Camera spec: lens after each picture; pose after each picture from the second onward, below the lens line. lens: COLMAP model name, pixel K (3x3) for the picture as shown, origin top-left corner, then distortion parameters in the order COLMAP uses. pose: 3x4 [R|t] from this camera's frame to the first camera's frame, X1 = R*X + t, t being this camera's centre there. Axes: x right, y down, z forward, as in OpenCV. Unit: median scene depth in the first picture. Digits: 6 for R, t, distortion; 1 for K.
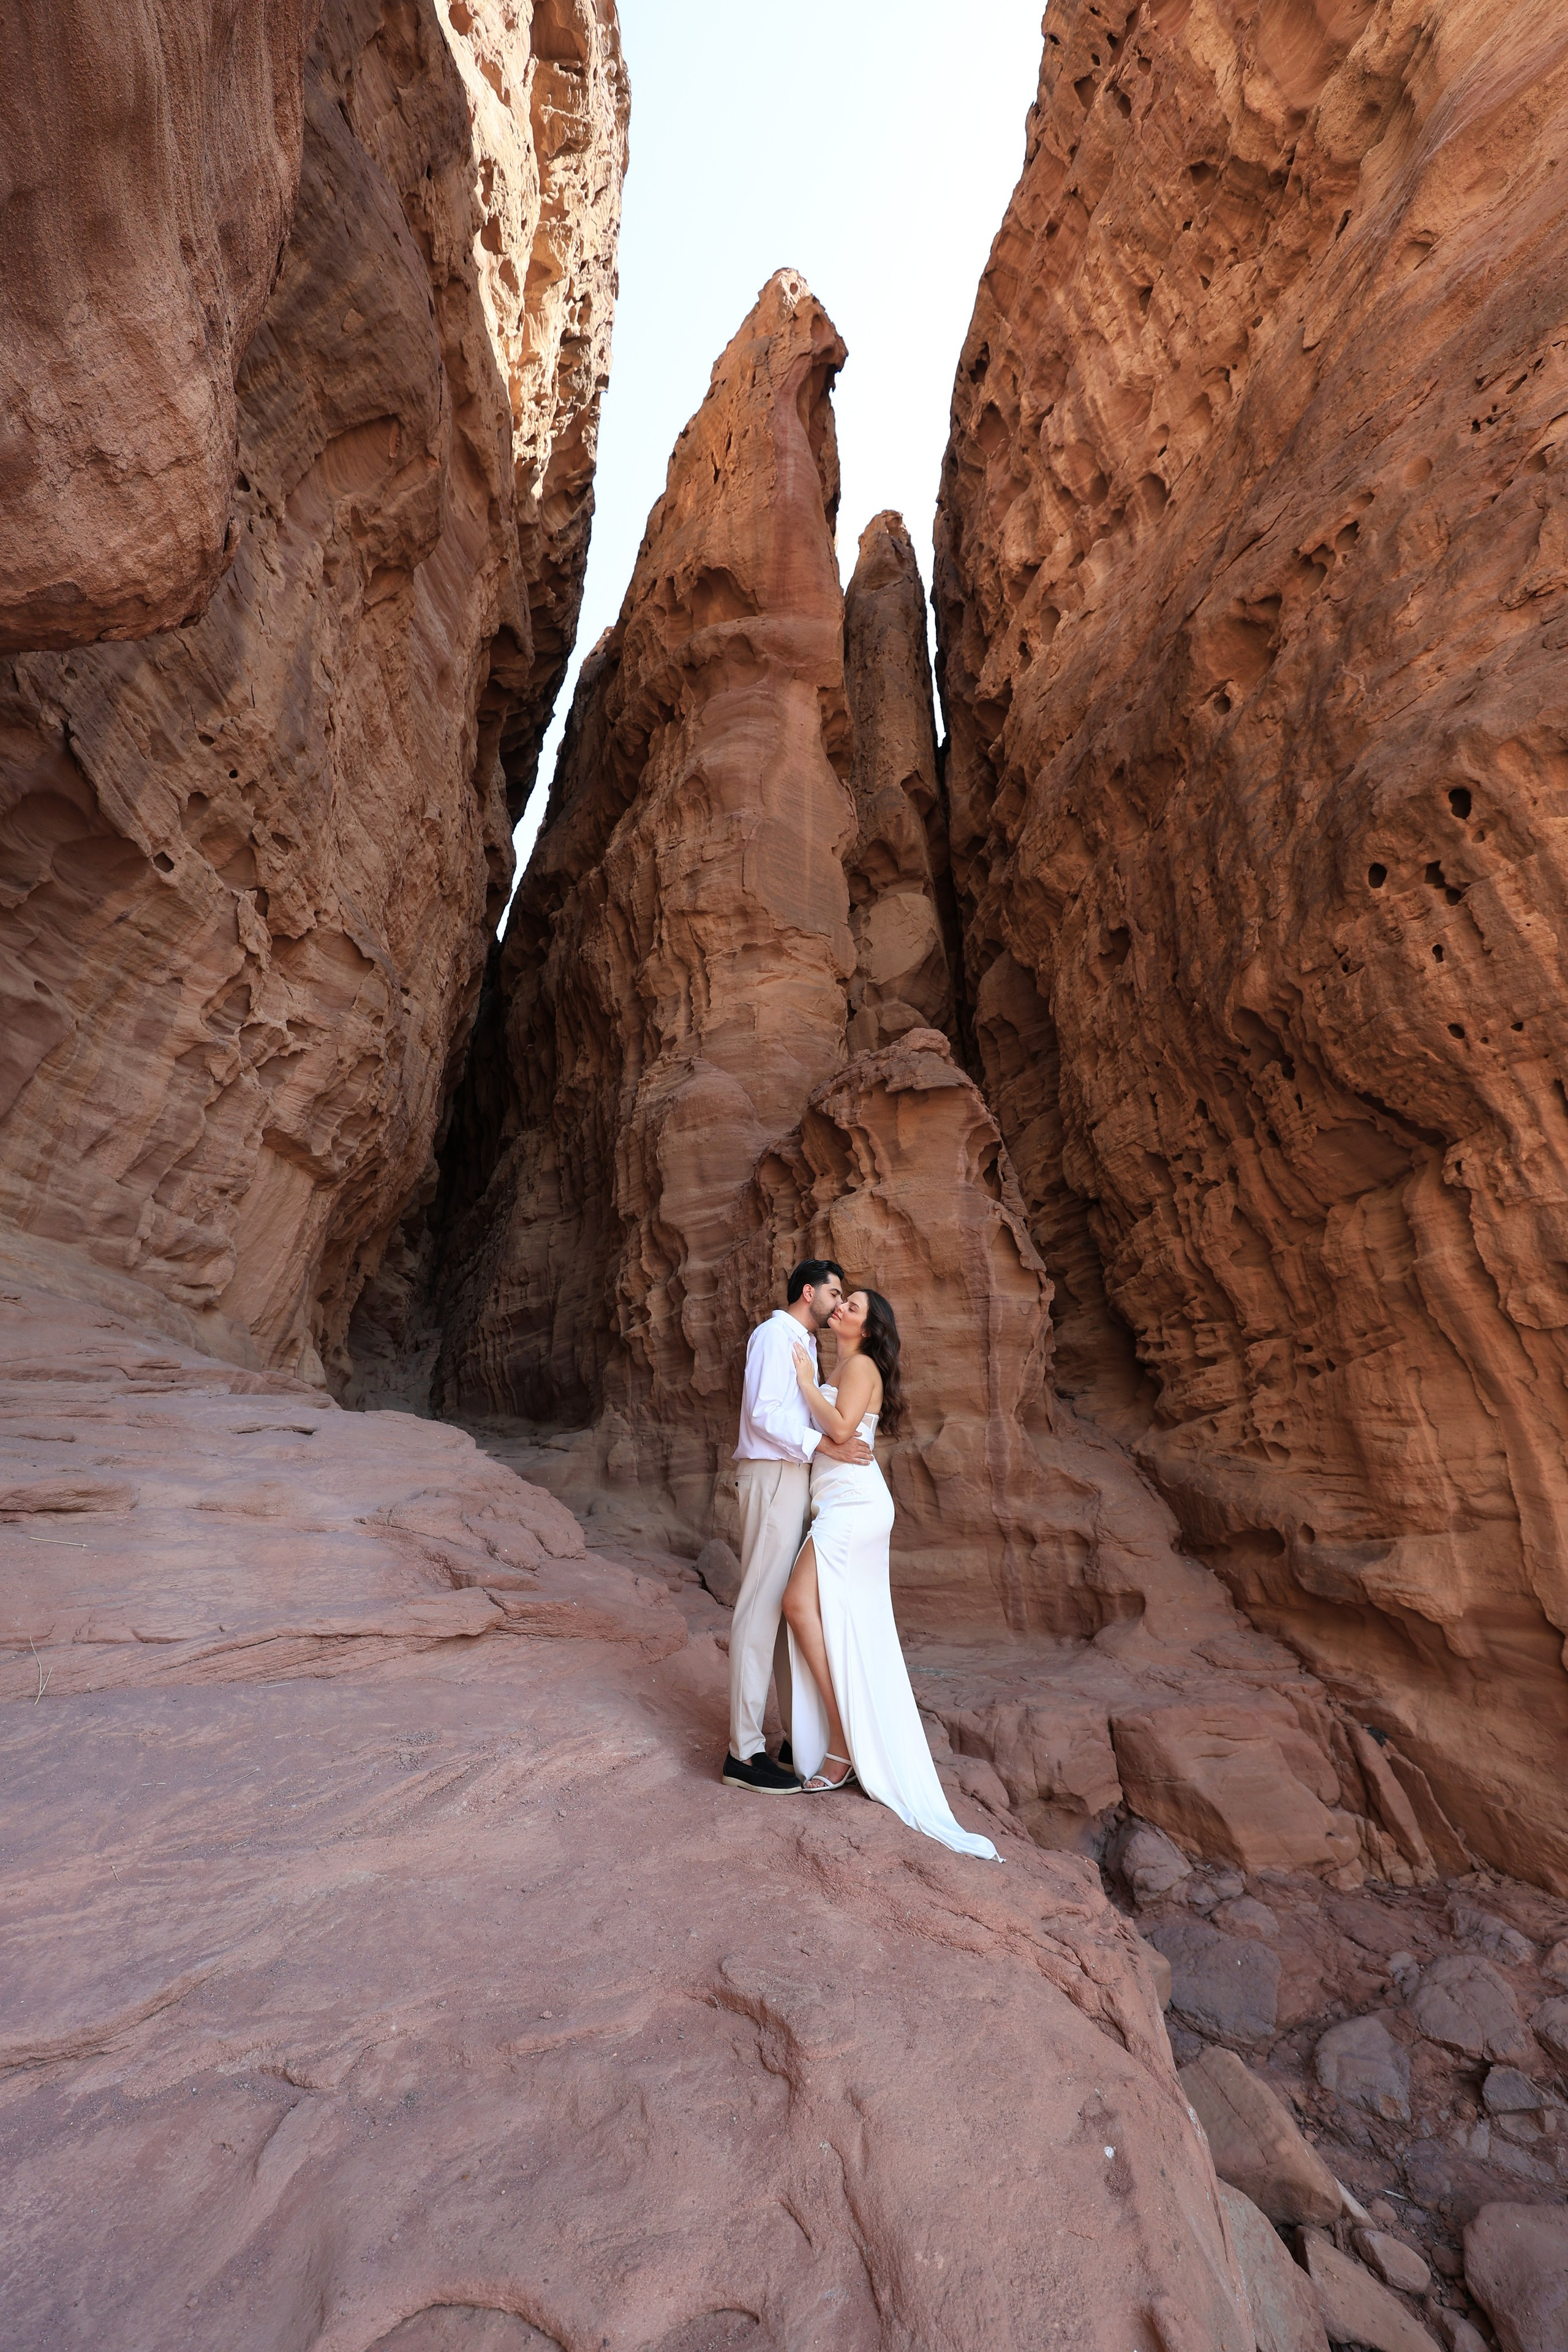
lens RADIAL K [[924.6, 0, 792.3], [0, 924.6, 1183.2], [0, 0, 1]] dist [0.000910, -0.000104]
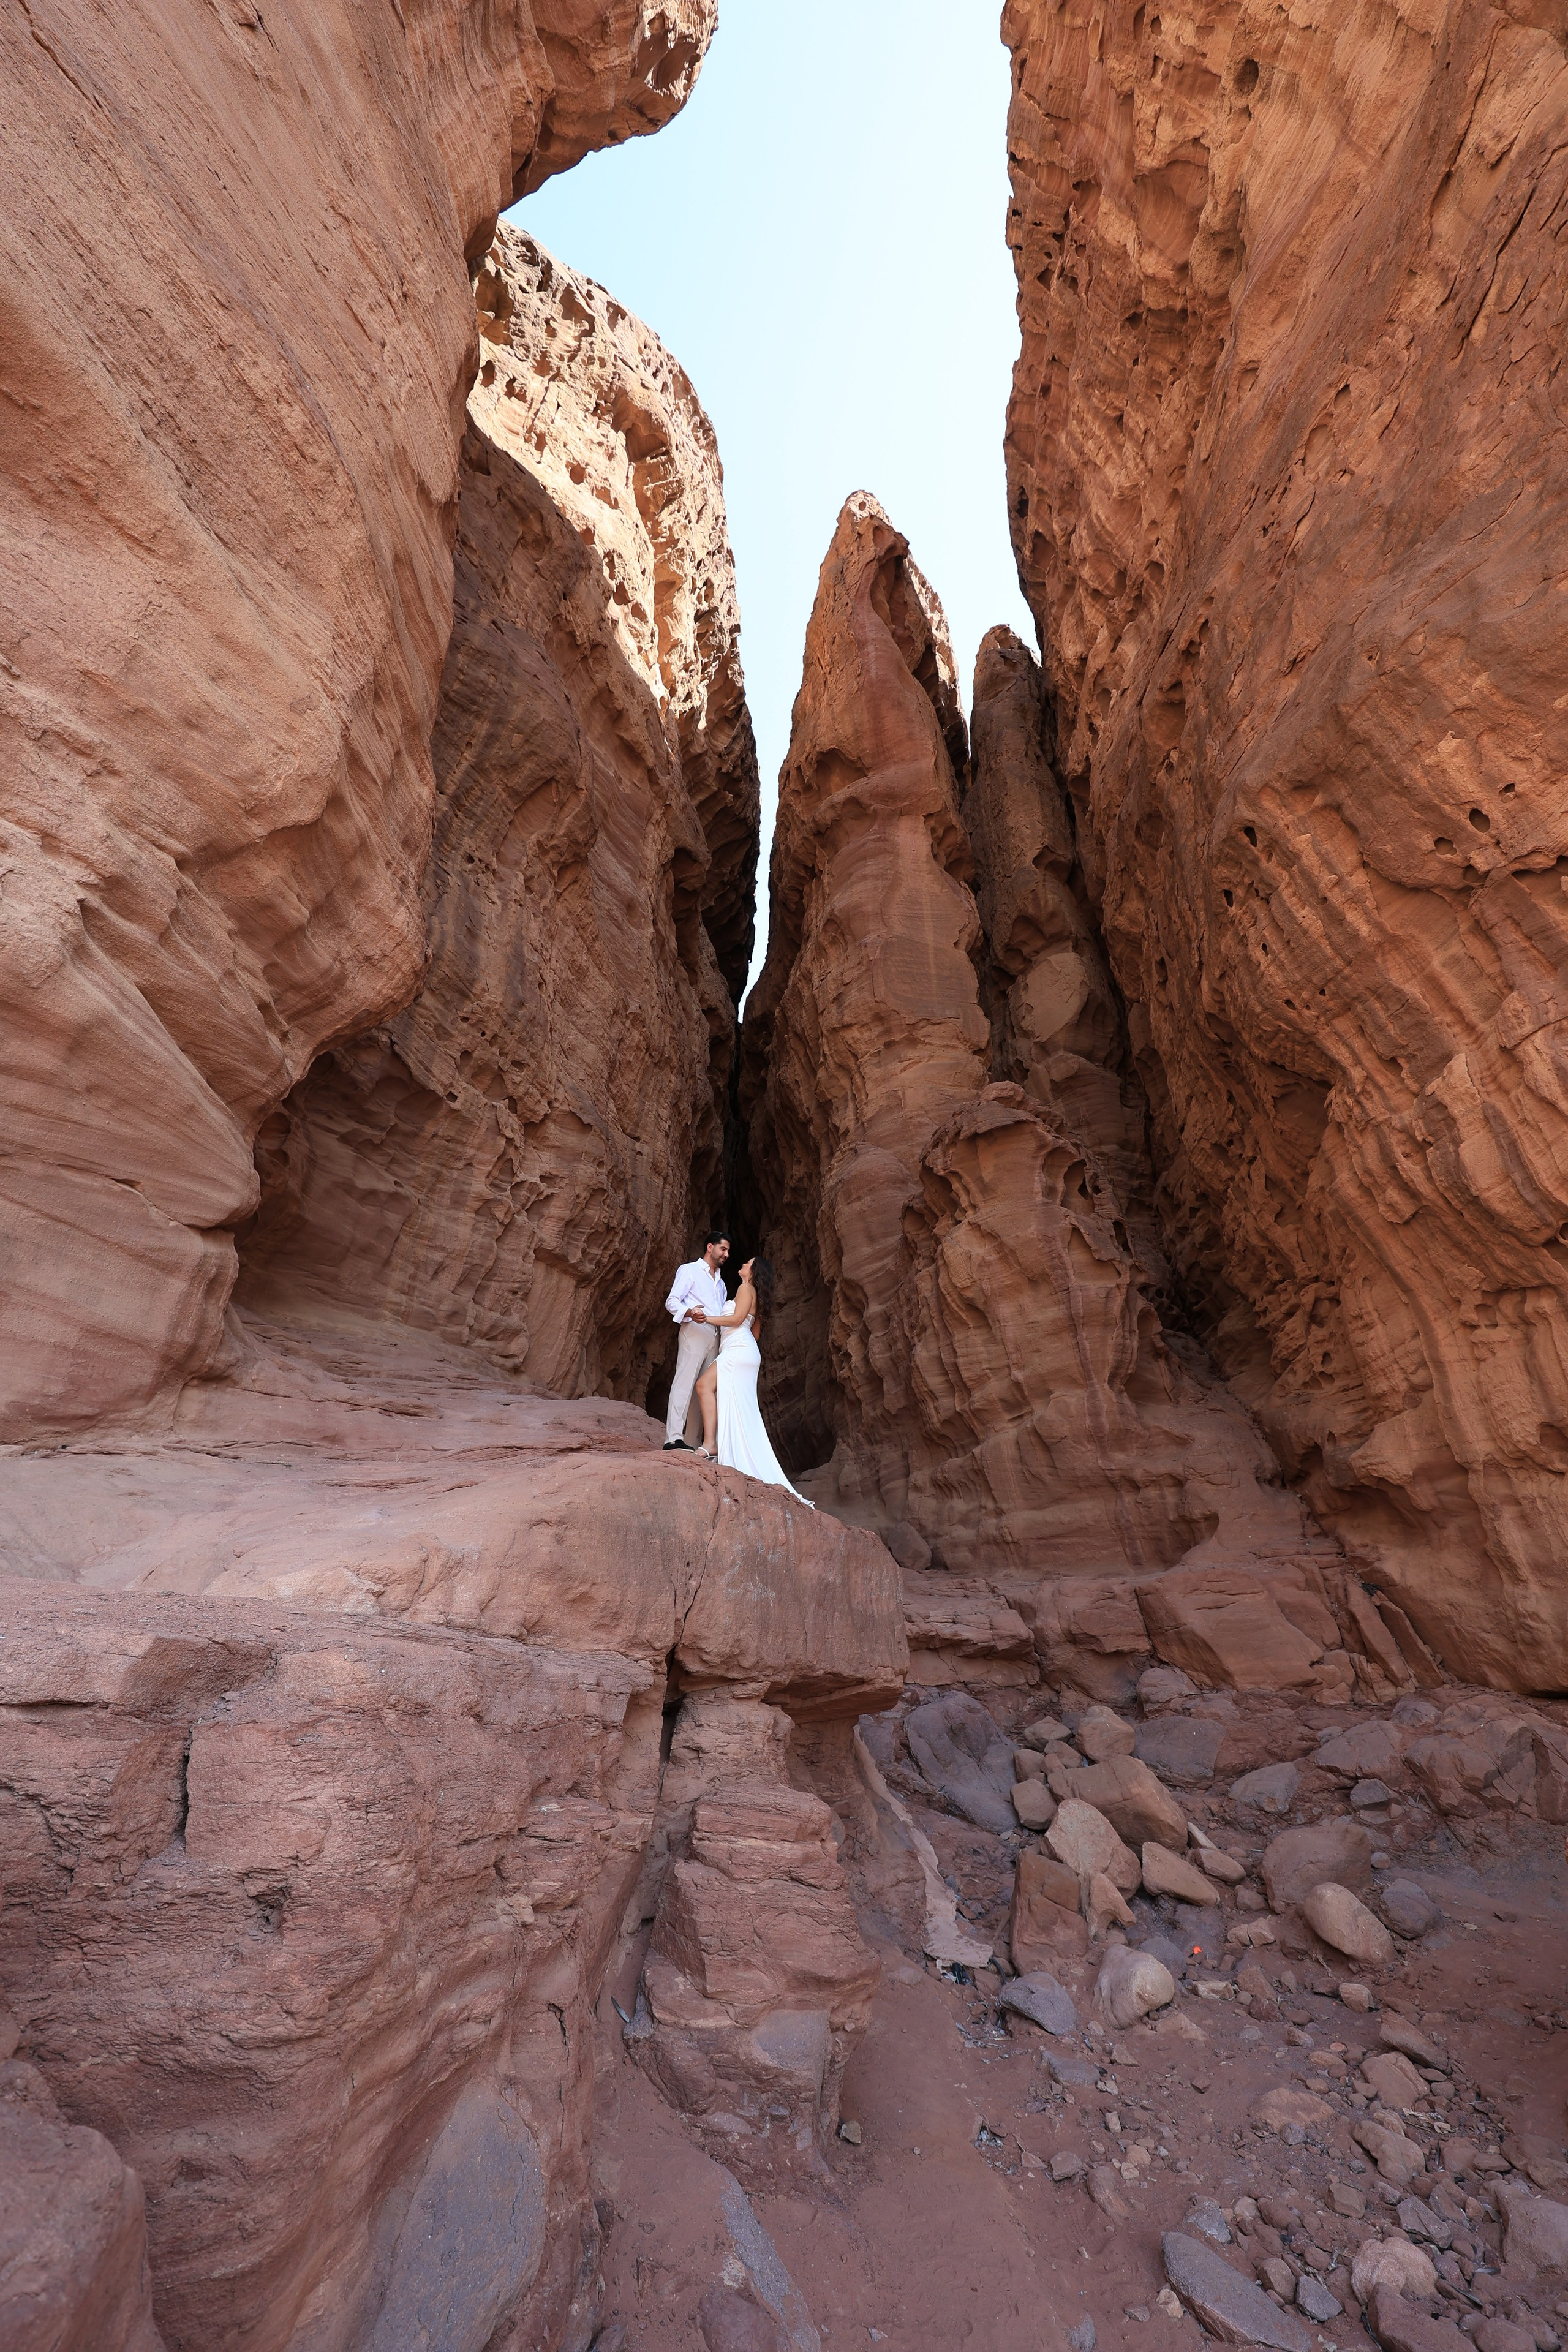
lens RADIAL K [[924.6, 0, 792.3], [0, 924.6, 1183.2], [0, 0, 1]] dist [0.000910, -0.000104]
pose [[0.931325, -0.191242, -0.309936, 0.294198], [0.160469, 0.979452, -0.122165, 0.083376], [0.326931, 0.064040, 0.942876, -0.280311]]
